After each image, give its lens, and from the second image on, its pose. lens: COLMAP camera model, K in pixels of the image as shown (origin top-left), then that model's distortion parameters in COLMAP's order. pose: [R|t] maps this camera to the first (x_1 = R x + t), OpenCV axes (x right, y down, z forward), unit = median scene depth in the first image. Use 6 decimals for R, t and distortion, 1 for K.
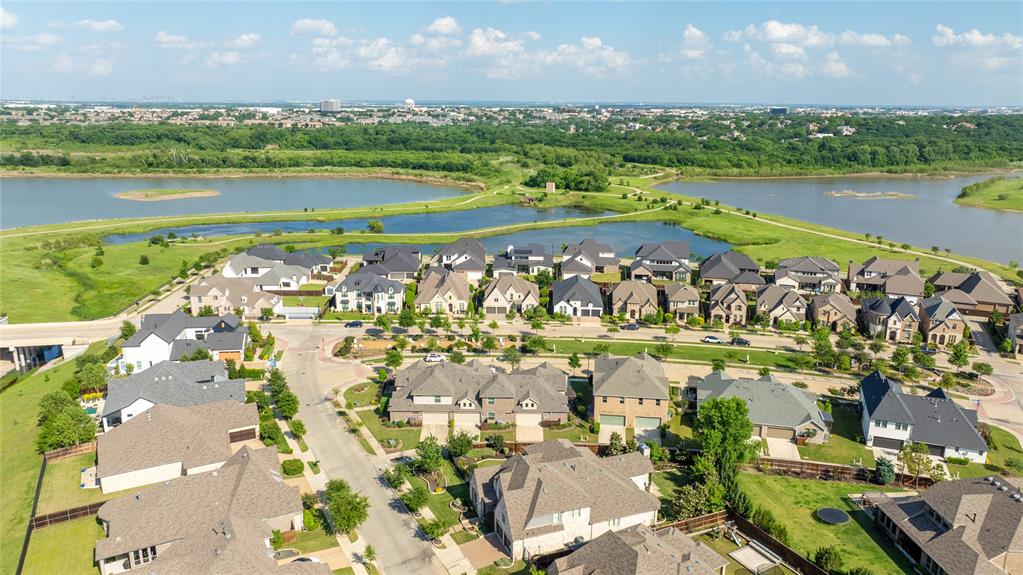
lens RADIAL K [[726.9, 0, 510.7], [0, 726.9, 287.9], [0, 0, 1]] dist [-0.032588, 0.022212]
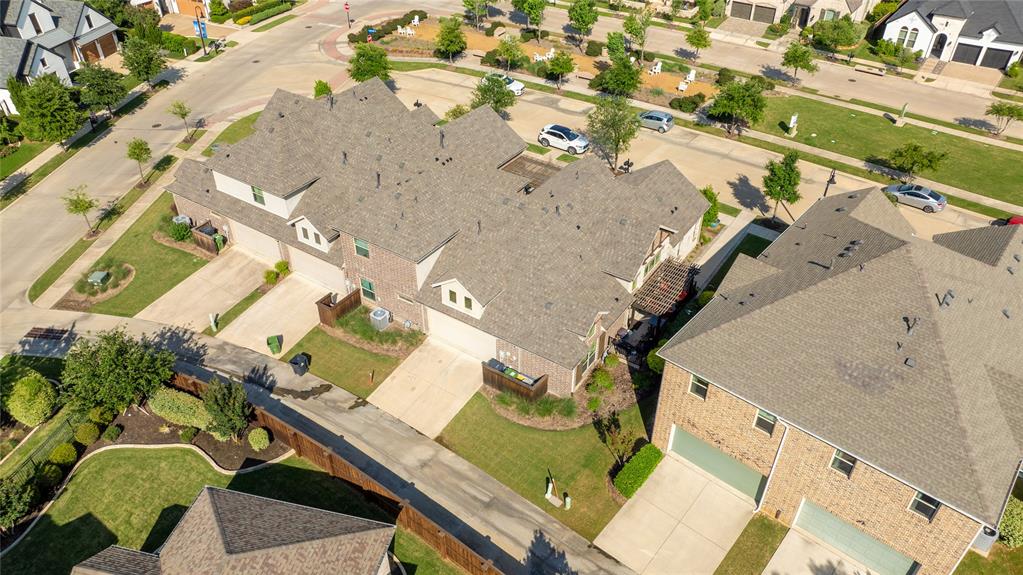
lens RADIAL K [[726.9, 0, 513.1], [0, 726.9, 290.3], [0, 0, 1]] dist [-0.032588, 0.022212]
pose [[0.829643, 0.329253, -0.450872, 0.127090], [-0.135502, 0.902192, 0.409498, 0.025556], [0.541601, -0.278643, 0.793112, 0.567550]]
